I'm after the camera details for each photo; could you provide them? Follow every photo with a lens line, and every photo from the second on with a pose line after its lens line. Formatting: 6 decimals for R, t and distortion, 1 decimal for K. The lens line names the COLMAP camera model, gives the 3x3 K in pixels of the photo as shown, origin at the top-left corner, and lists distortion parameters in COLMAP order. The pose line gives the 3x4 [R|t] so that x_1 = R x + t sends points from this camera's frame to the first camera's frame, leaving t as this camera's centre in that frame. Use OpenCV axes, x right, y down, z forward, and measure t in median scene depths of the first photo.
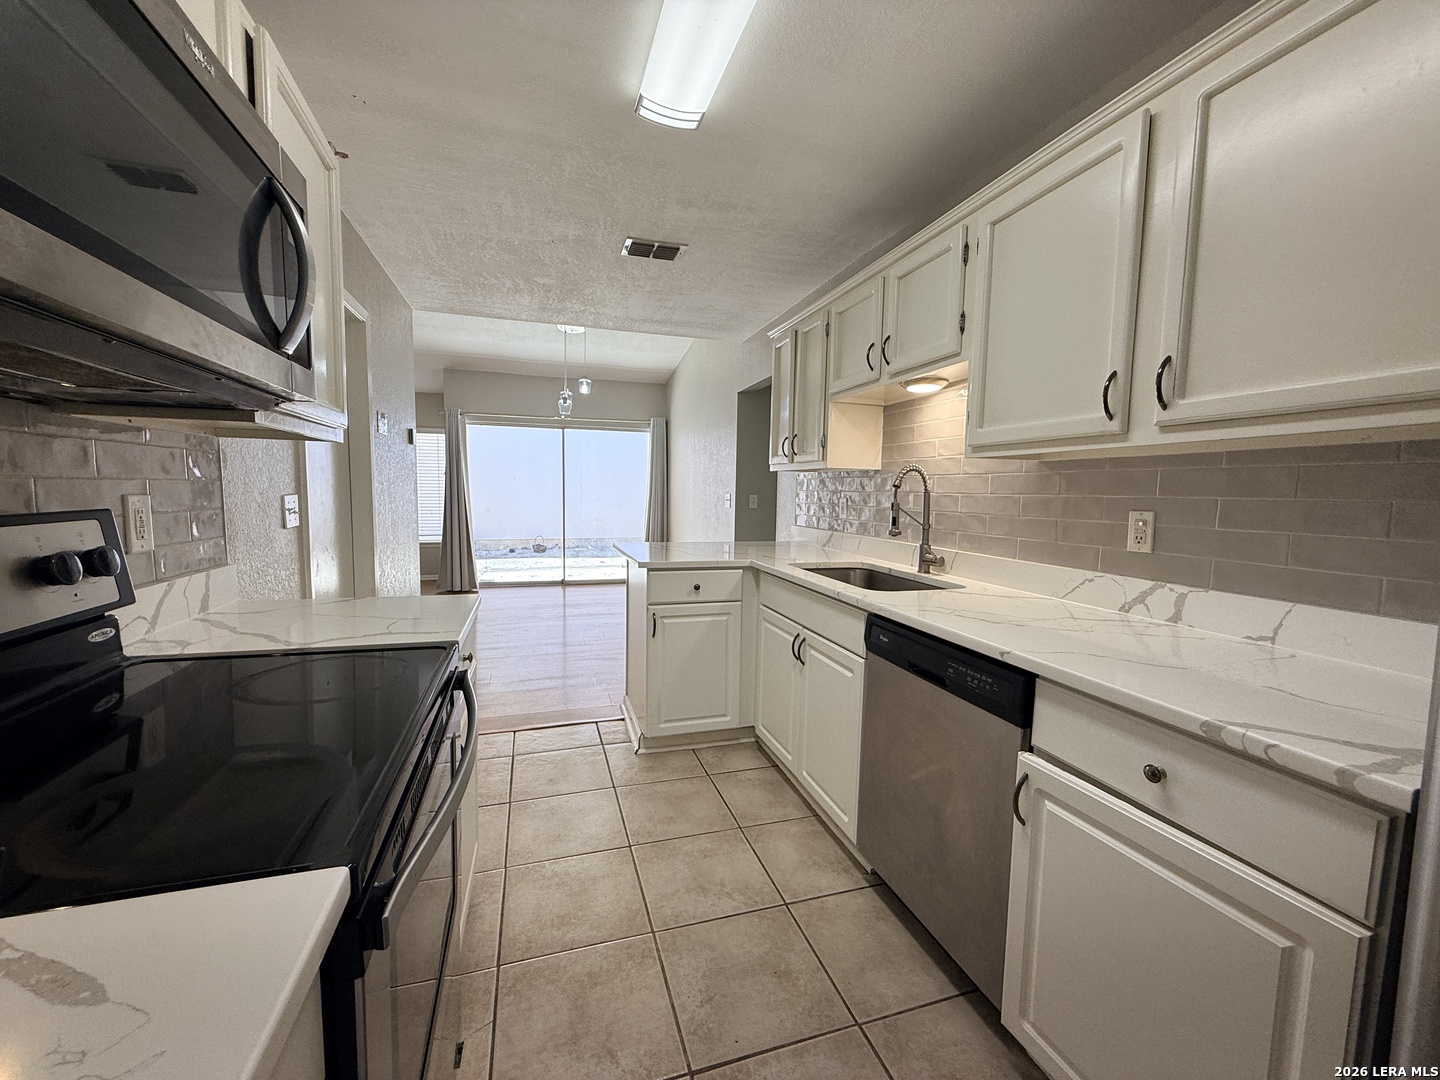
lens RADIAL K [[575.8, 0, 720.0], [0, 575.8, 540.0], [0, 0, 1]] dist [-0.000173, 0.000116]
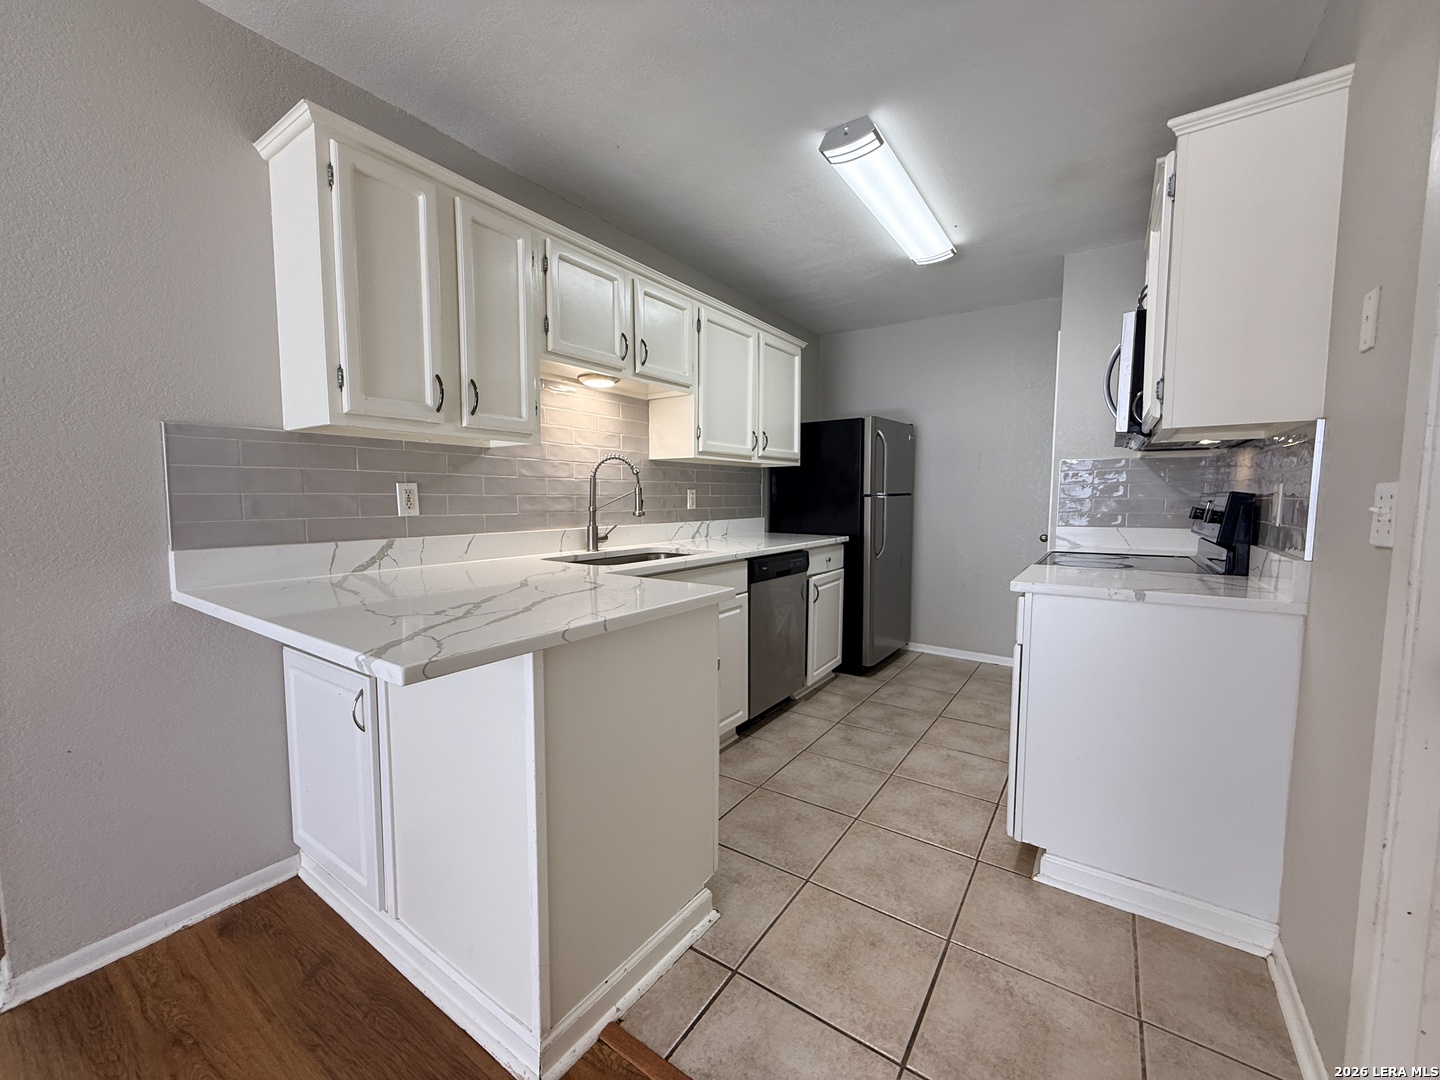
lens RADIAL K [[574.5, 0, 716.7], [0, 574.5, 541.0], [0, 0, 1]] dist [-0.000517, 0.000379]
pose [[-0.609711, -0.084076, 0.788152, -0.880952], [0.054531, 0.987553, 0.147532, -0.150812], [-0.790746, 0.132931, -0.597537, 1.981994]]
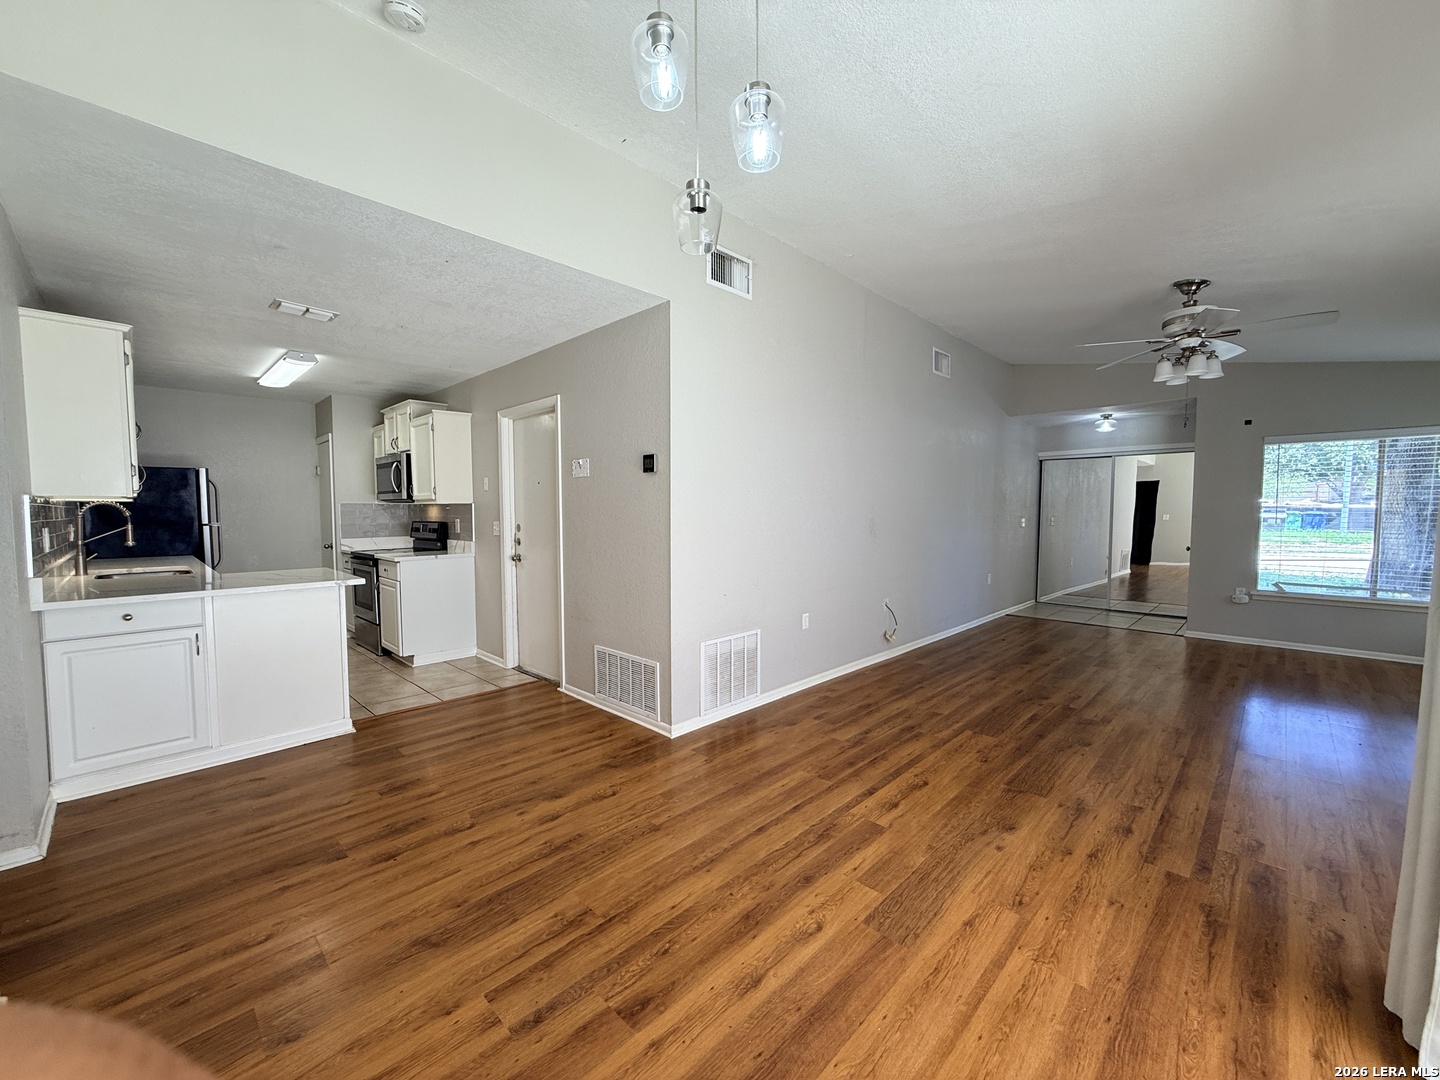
lens RADIAL K [[575.1, 0, 717.4], [0, 575.1, 540.8], [0, 0, 1]] dist [0.000272, -0.000189]
pose [[-0.884178, 0.007753, -0.467085, -0.487574], [-0.055554, 0.991022, 0.121612, -0.385711], [0.463835, 0.133475, -0.875809, 3.968613]]
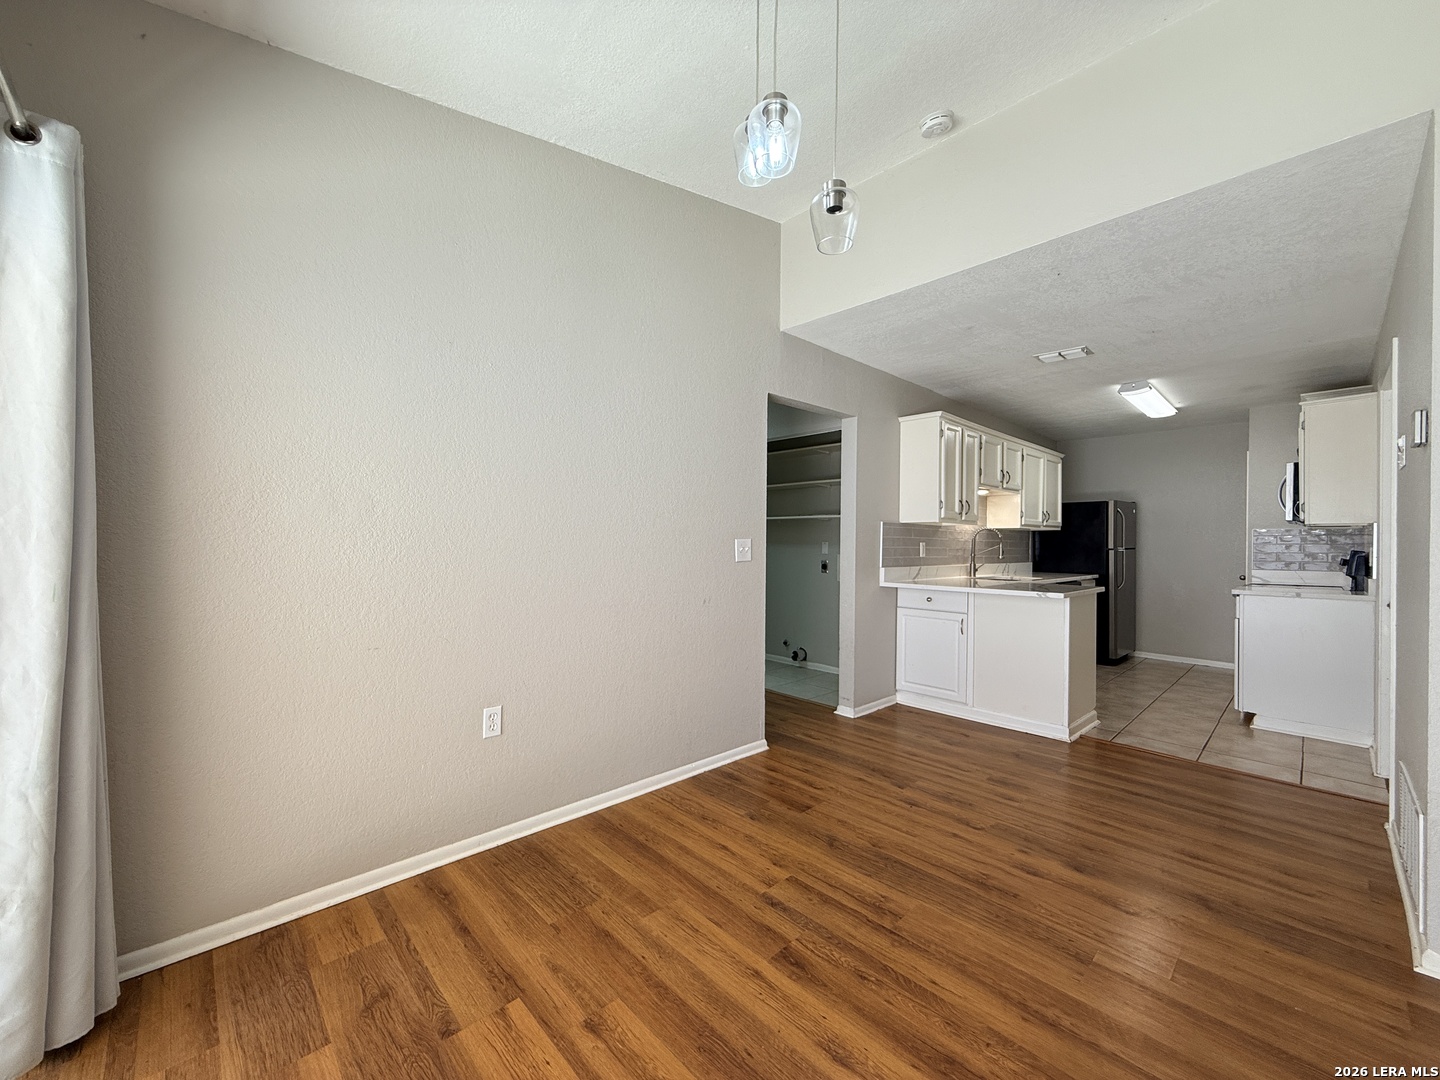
lens RADIAL K [[575.1, 0, 717.4], [0, 575.1, 540.8], [0, 0, 1]] dist [0.000272, -0.000189]
pose [[-0.434525, -0.021242, 0.900409, -1.545694], [0.058428, 0.996951, 0.051716, -0.325953], [-0.898763, 0.075081, -0.431959, 3.723511]]
